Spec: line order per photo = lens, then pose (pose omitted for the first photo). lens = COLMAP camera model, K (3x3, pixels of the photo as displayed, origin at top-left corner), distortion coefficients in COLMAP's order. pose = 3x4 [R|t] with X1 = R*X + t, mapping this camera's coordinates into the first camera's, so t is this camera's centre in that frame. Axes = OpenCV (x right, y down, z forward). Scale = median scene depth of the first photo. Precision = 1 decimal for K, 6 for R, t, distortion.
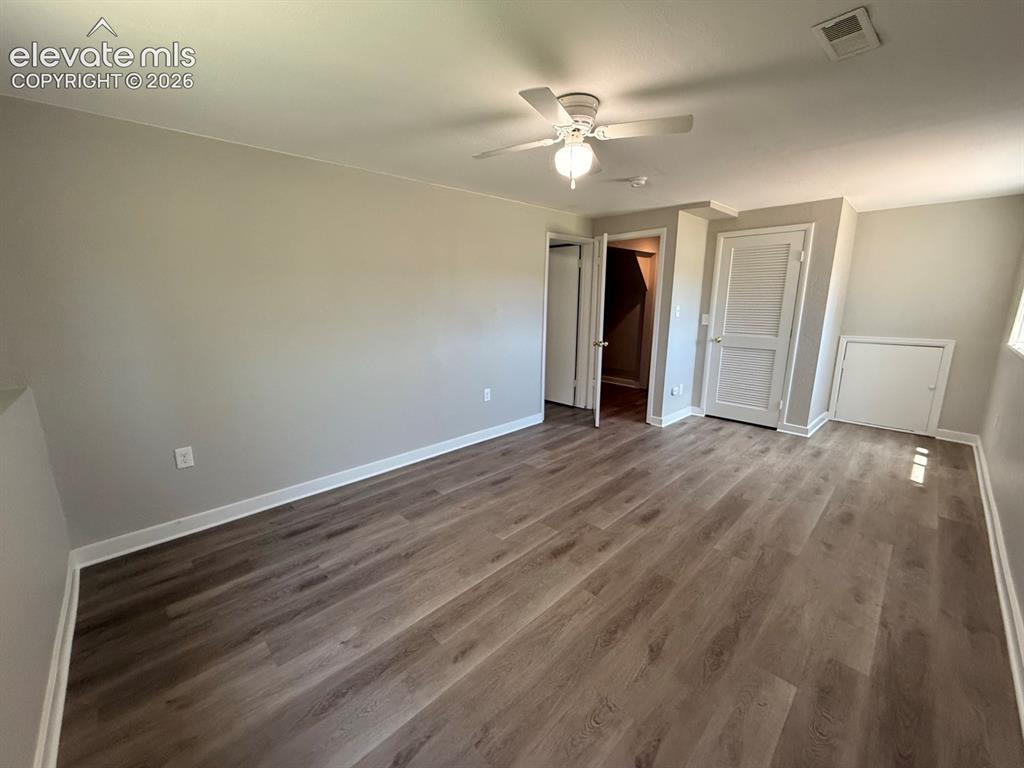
lens RADIAL K [[407.9, 0, 510.3], [0, 407.9, 384.3], [0, 0, 1]] dist [-0.000474, 0.000114]
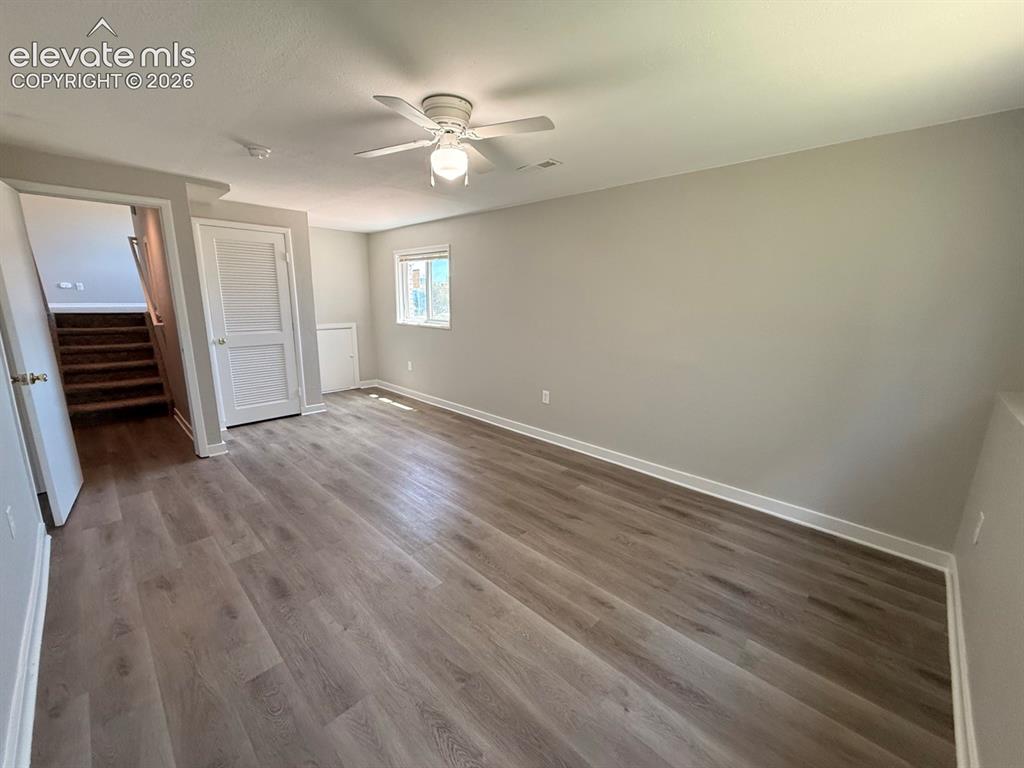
lens RADIAL K [[407.9, 0, 509.0], [0, 407.9, 381.3], [0, 0, 1]] dist [-0.000474, 0.000114]
pose [[-0.029354, -0.205078, 0.978305, -0.580369], [0.193345, 0.959078, 0.206849, -0.129246], [-0.980692, 0.195222, 0.011498, 0.581983]]
